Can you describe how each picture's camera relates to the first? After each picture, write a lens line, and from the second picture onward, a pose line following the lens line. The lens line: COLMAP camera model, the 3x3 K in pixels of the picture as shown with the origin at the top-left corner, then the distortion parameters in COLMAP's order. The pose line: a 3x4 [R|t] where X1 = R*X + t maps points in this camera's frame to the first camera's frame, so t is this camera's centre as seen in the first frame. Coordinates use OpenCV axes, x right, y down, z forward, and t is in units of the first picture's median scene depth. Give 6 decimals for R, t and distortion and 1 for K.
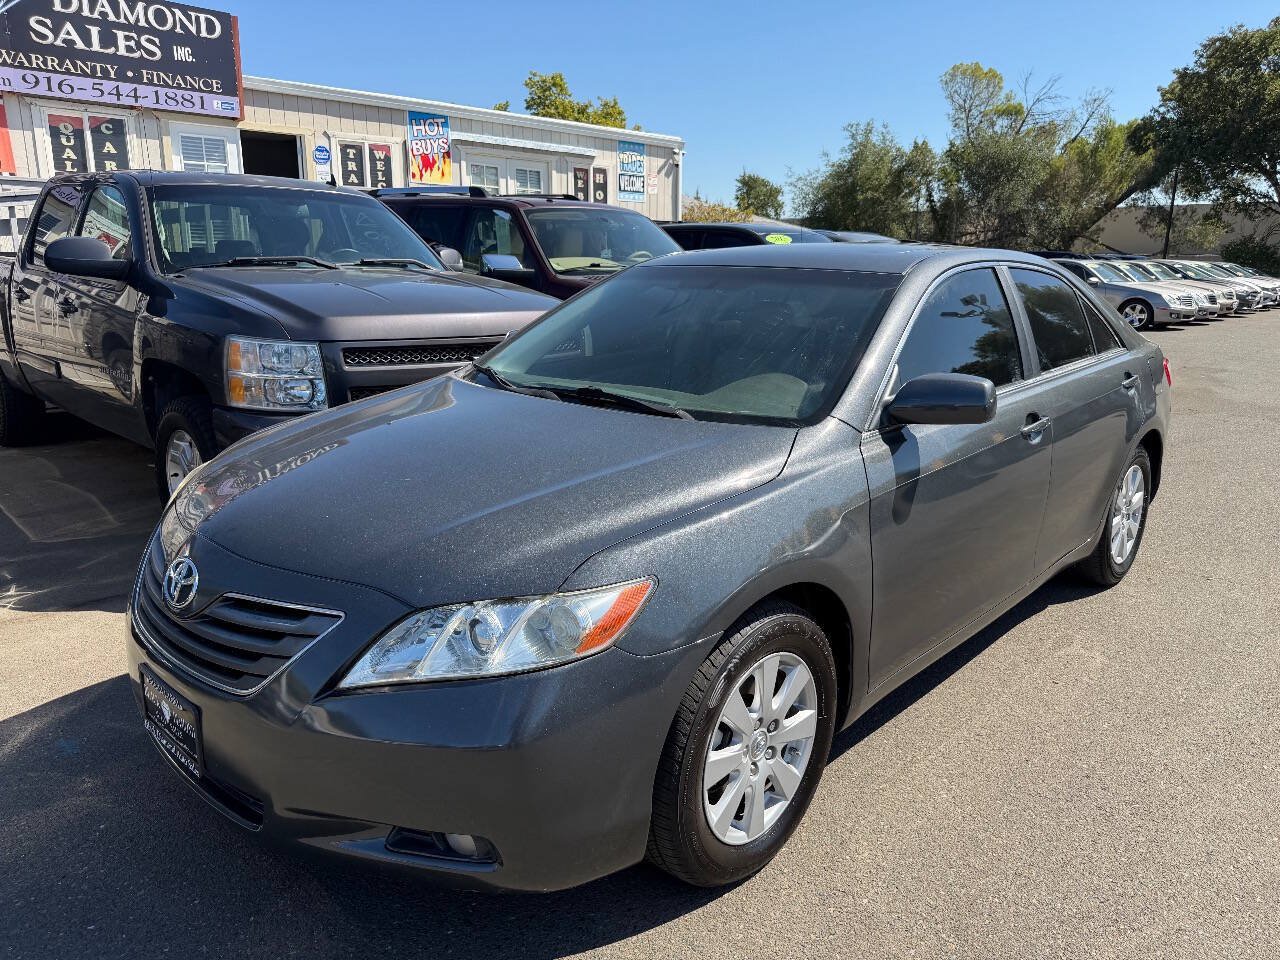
lens RADIAL K [[912.7, 0, 637.3], [0, 912.7, 482.3], [0, 0, 1]] dist [-0.009961, 0.004067]
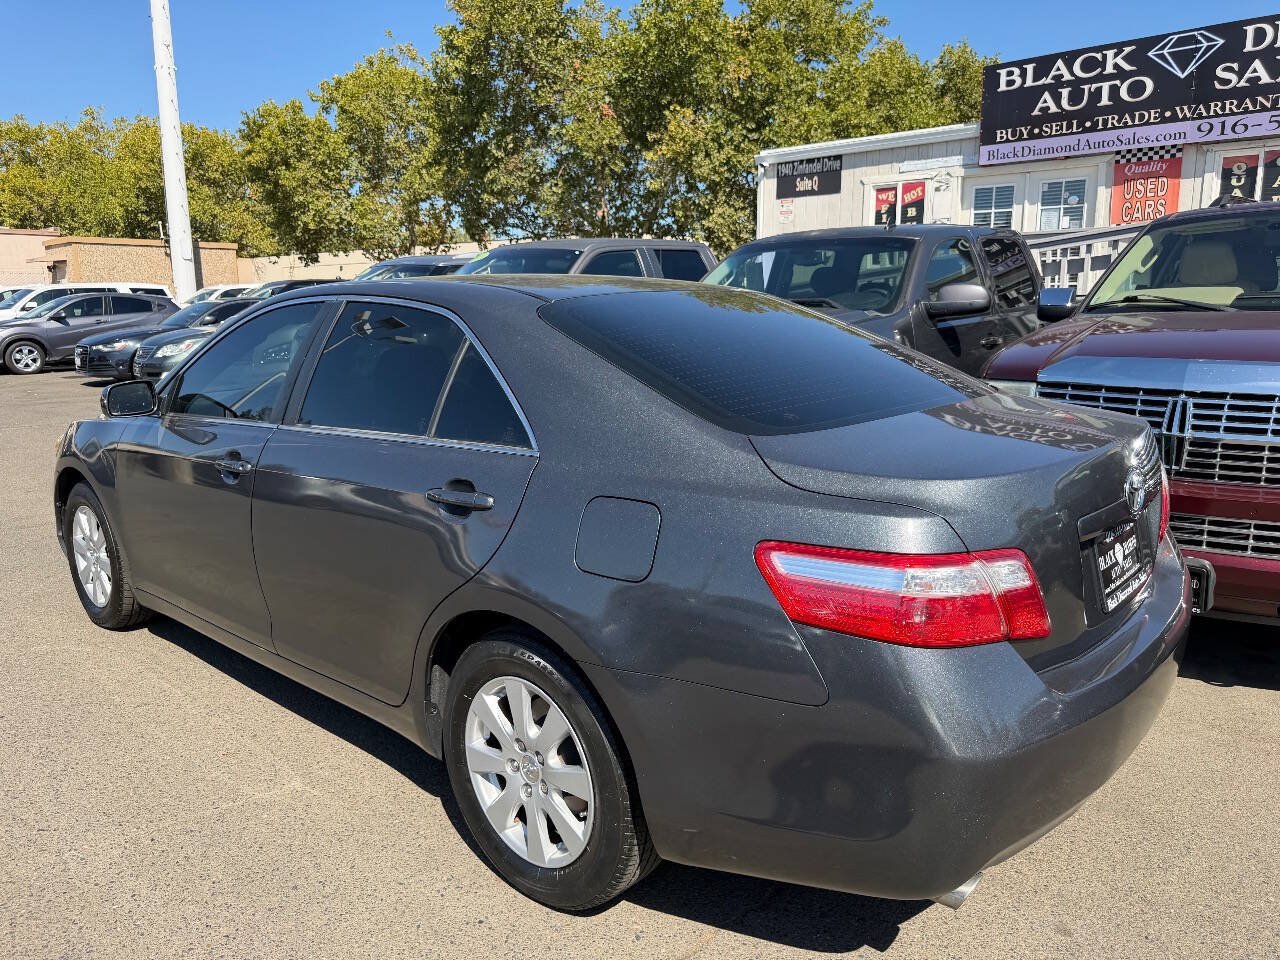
lens RADIAL K [[912.7, 0, 637.3], [0, 912.7, 482.3], [0, 0, 1]] dist [-0.009961, 0.004067]
pose [[0.039273, 0.182830, -0.982360, 0.363942], [-0.227217, 0.958998, 0.169399, -0.079134], [0.973052, 0.216556, 0.079205, 0.348577]]
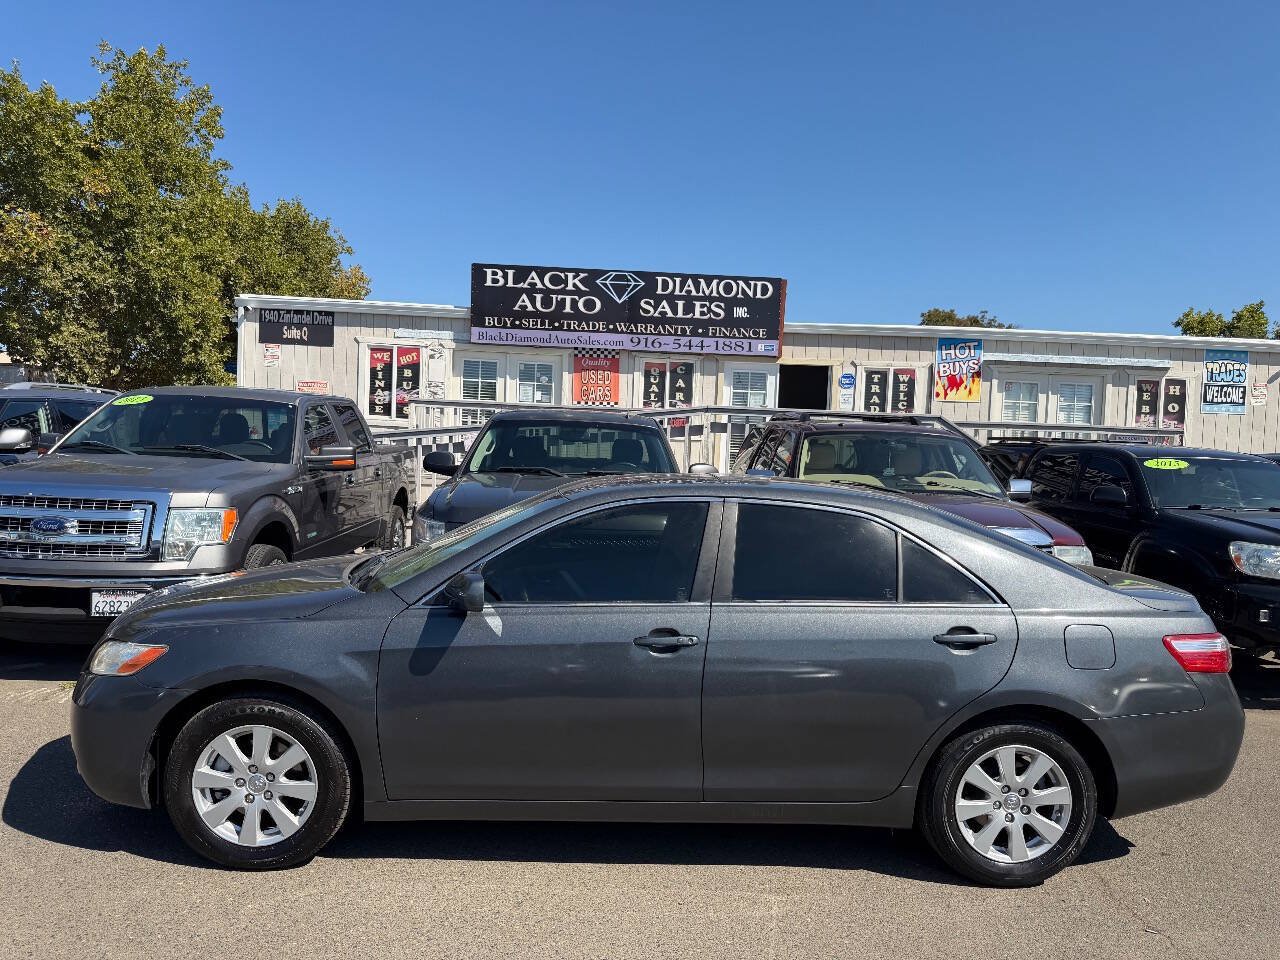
lens RADIAL K [[879.7, 0, 620.2], [0, 879.7, 486.8], [0, 0, 1]] dist [0.139124, -0.164735]
pose [[0.712952, 0.050498, -0.699392, 0.290847], [-0.197674, 0.971426, -0.131367, -0.023609], [0.672773, 0.231910, 0.702562, 0.041019]]
